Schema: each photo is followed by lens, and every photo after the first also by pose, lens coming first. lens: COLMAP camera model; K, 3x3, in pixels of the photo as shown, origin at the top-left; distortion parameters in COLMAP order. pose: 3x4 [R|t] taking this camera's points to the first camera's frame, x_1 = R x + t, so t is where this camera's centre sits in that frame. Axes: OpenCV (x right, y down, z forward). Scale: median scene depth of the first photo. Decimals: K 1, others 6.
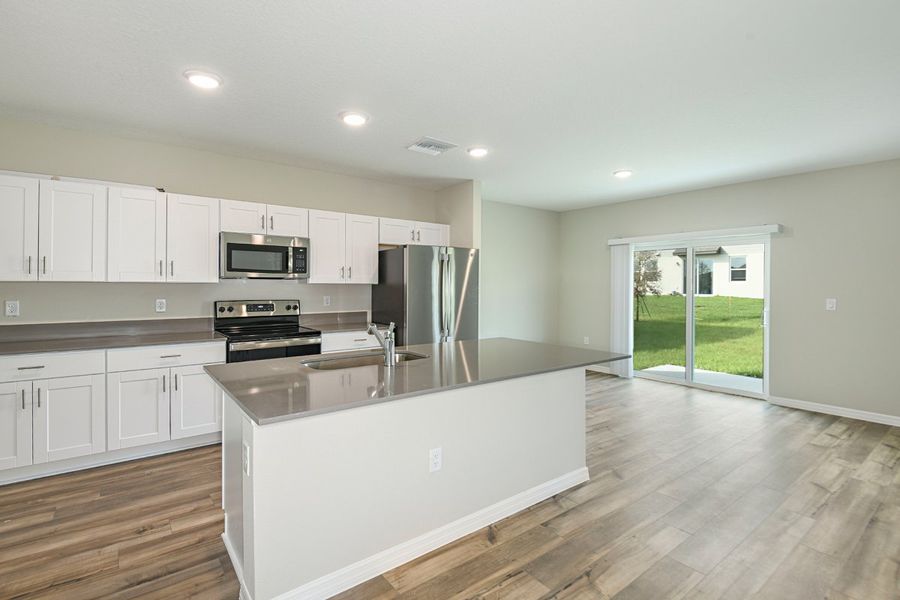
lens RADIAL K [[419.1, 0, 454.2], [0, 419.1, 284.1], [0, 0, 1]] dist [0.027256, -0.000232]
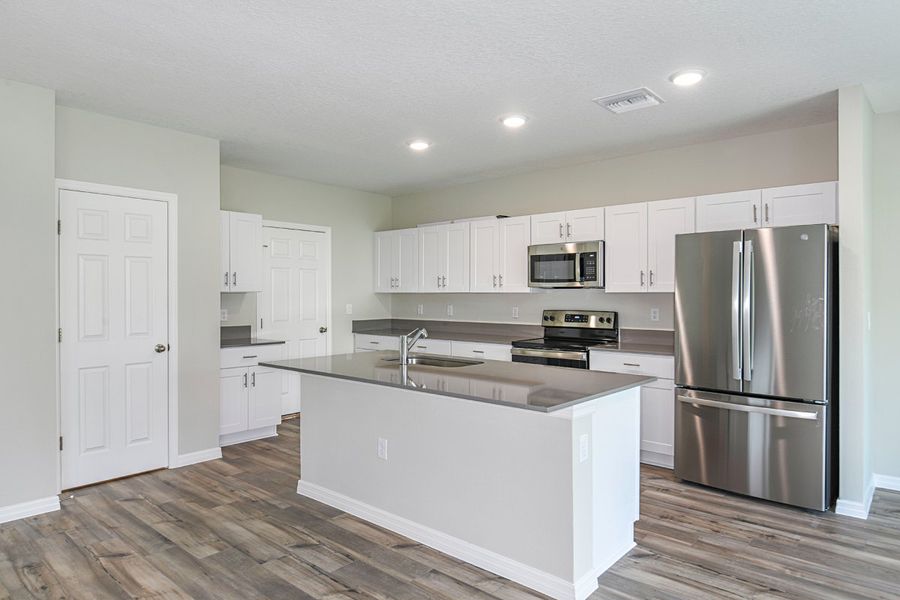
lens RADIAL K [[569.5, 0, 425.8], [0, 569.5, 290.3], [0, 0, 1]] dist [0.039177, -0.048719]
pose [[0.164258, -0.015697, -0.986293, 0.819254], [0.001040, 0.999876, -0.015740, 0.012915], [0.986417, 0.001560, 0.164254, 0.479209]]
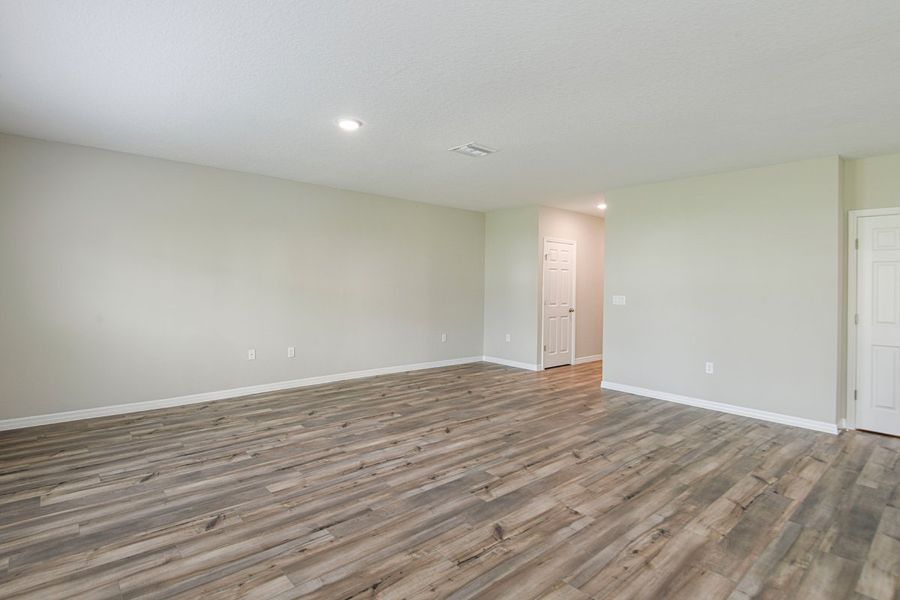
lens RADIAL K [[440.2, 0, 459.4], [0, 440.2, 300.4], [0, 0, 1]] dist [0.014568, -0.016748]
pose [[-0.997146, -0.024939, -0.071260, 0.799373], [-0.027706, 0.998890, 0.038103, 0.013516], [0.070231, 0.039968, -0.996730, 1.044547]]
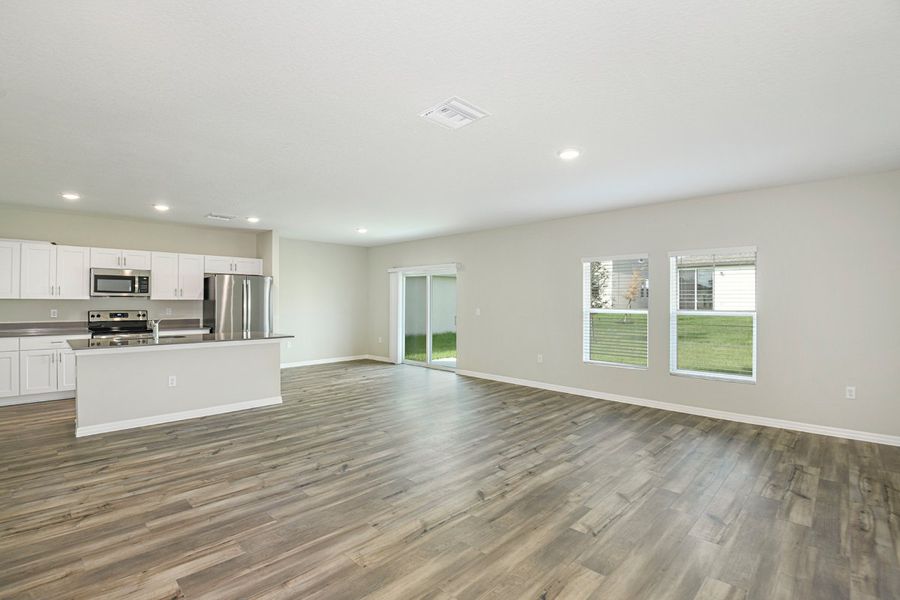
lens RADIAL K [[437.3, 0, 456.6], [0, 437.3, 283.9], [0, 0, 1]] dist [-0.009120, -0.015870]
pose [[0.989514, -0.004074, 0.144378, 0.584372], [0.009592, 0.999249, -0.037545, 0.012901], [-0.144117, 0.038536, 0.988810, -0.816213]]
